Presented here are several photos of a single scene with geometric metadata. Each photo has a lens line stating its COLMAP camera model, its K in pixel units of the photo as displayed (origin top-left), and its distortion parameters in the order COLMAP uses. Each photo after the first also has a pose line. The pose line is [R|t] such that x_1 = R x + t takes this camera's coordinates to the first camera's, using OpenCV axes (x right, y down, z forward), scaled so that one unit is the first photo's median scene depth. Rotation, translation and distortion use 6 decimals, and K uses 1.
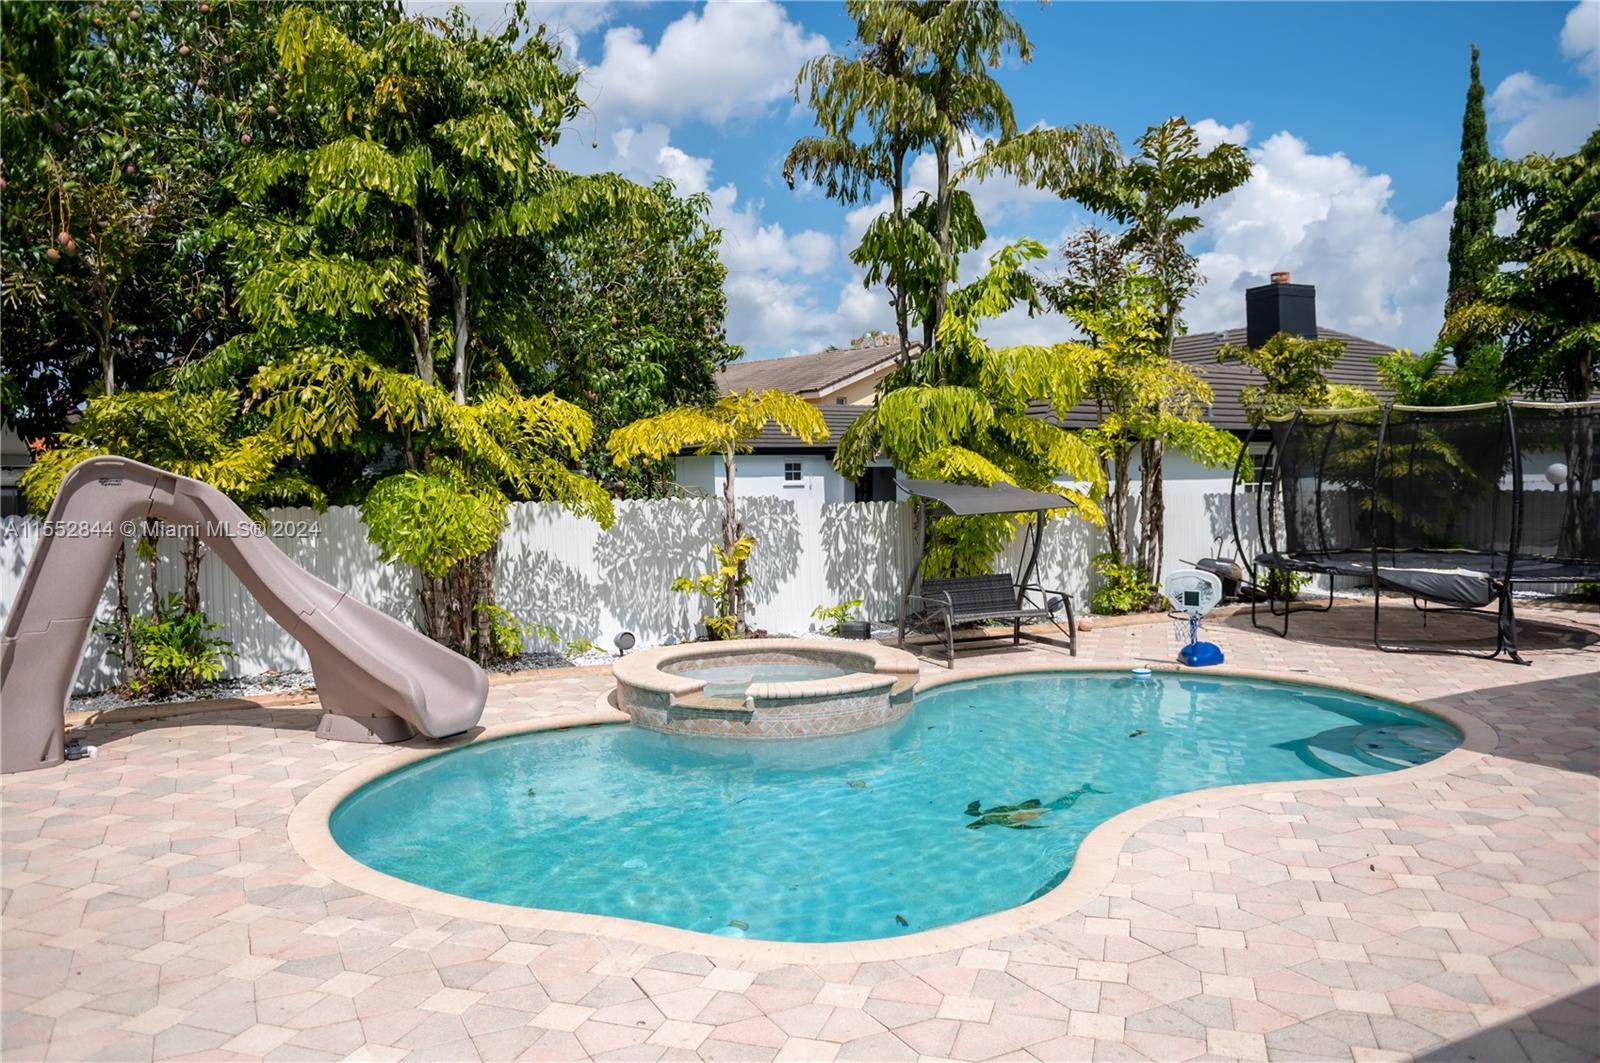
lens RADIAL K [[1202.9, 0, 800.4], [0, 1202.9, 530.2], [0, 0, 1]] dist [-0.005905, -0.000754]
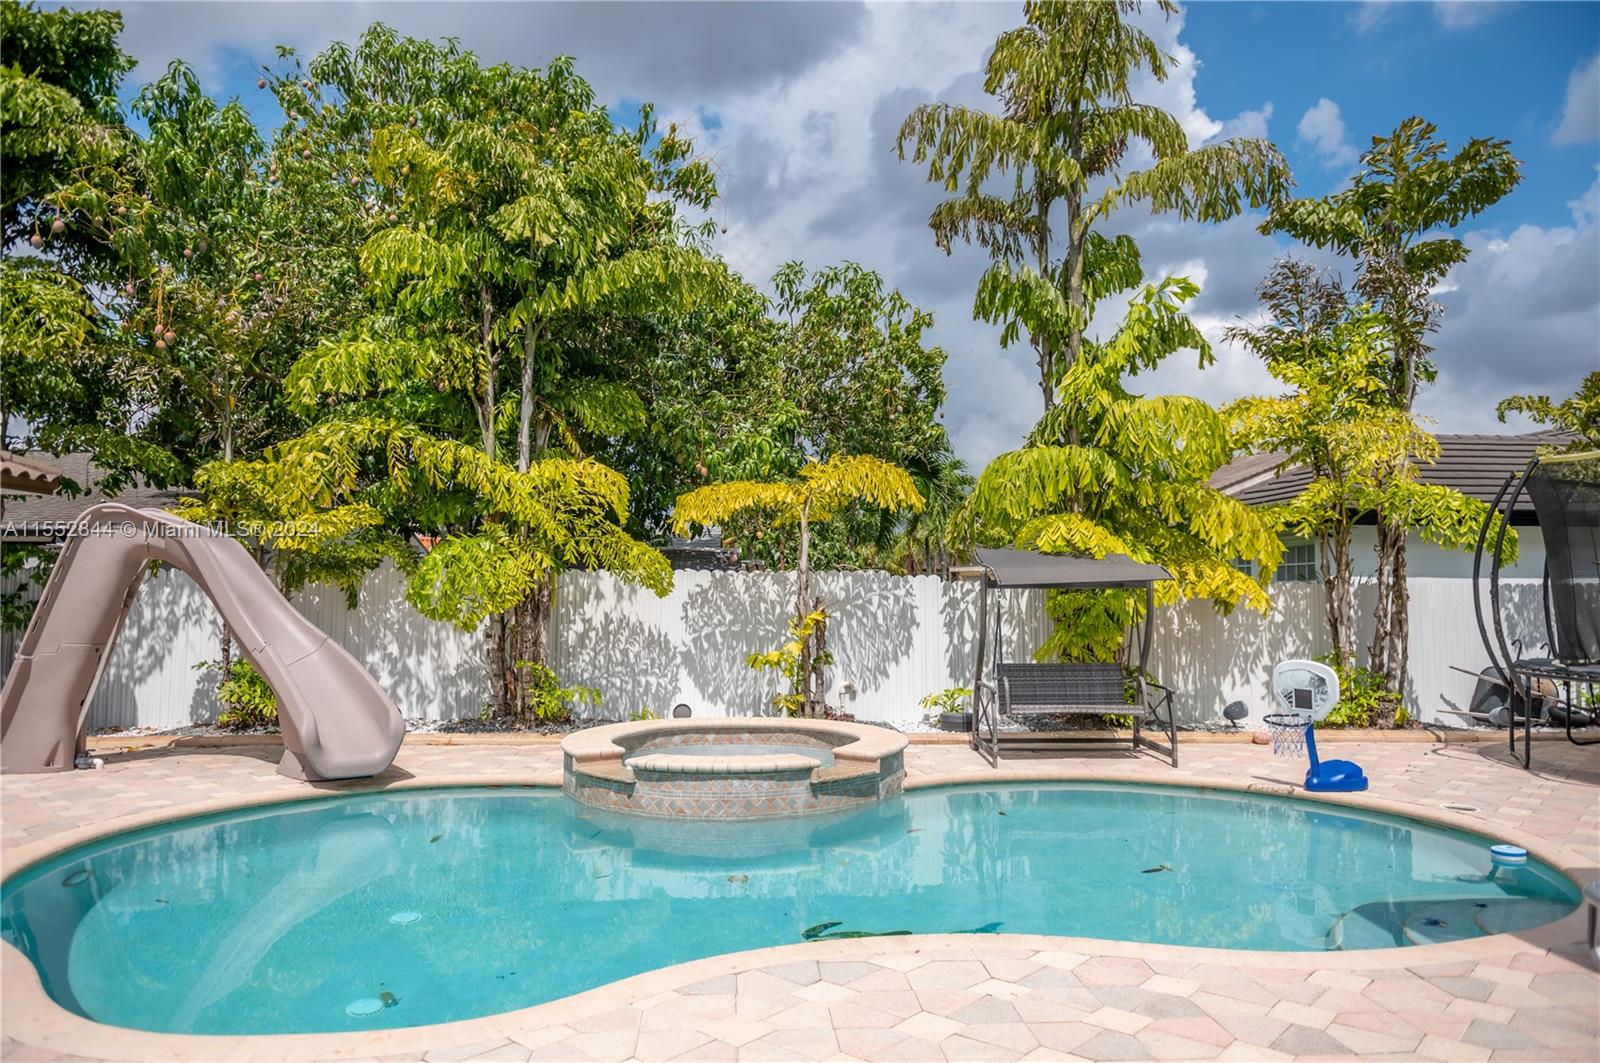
lens RADIAL K [[1121.0, 0, 799.2], [0, 1121.0, 525.0], [0, 0, 1]] dist [0.000007, -0.009341]
pose [[0.905406, -0.011286, -0.424397, 0.301851], [-0.035374, 0.994165, -0.101906, 0.027520], [0.423071, 0.107279, 0.899724, 0.193498]]
